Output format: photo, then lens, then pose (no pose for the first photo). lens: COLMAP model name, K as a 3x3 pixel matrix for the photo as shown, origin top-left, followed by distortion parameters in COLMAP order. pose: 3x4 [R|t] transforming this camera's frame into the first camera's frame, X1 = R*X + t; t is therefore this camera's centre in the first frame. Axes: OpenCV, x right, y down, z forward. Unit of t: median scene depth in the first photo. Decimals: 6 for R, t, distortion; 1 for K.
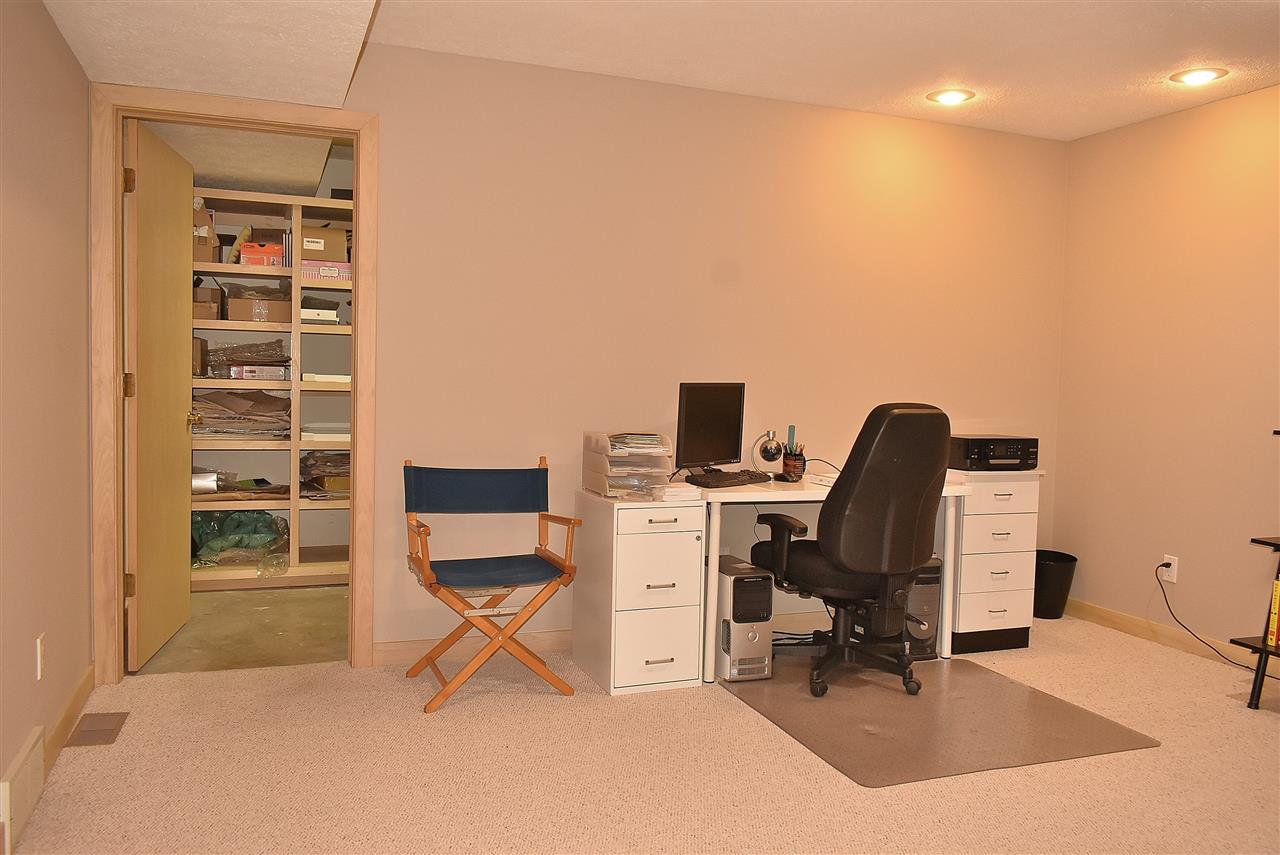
lens RADIAL K [[986.6, 0, 640.0], [0, 986.6, 427.5], [0, 0, 1]] dist [-0.011633, 0.004336]
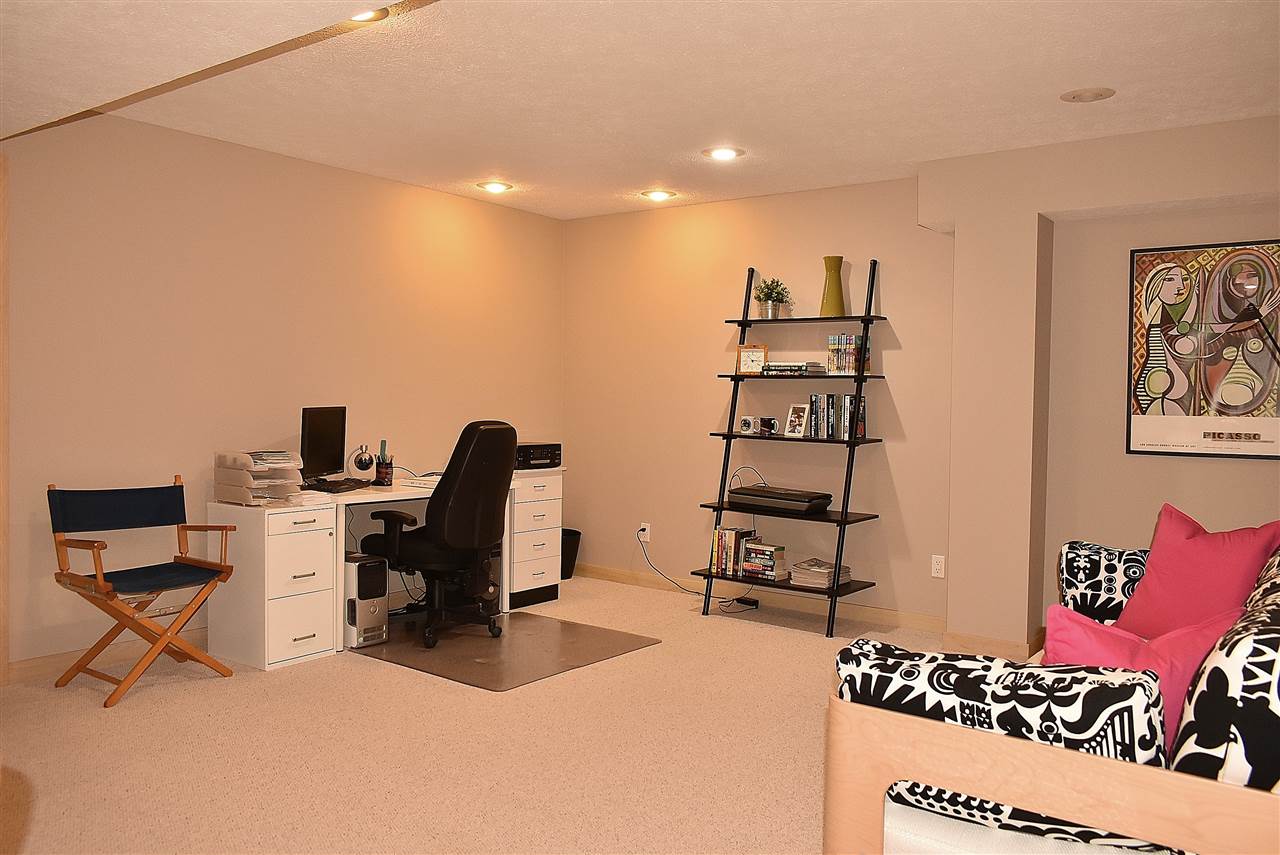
lens RADIAL K [[986.6, 0, 640.0], [0, 986.6, 427.5], [0, 0, 1]] dist [-0.011633, 0.004336]
pose [[0.849411, -0.026452, 0.527069, -0.248084], [0.031936, 0.999489, -0.001306, -0.006770], [-0.526765, 0.017942, 0.849822, -0.241173]]
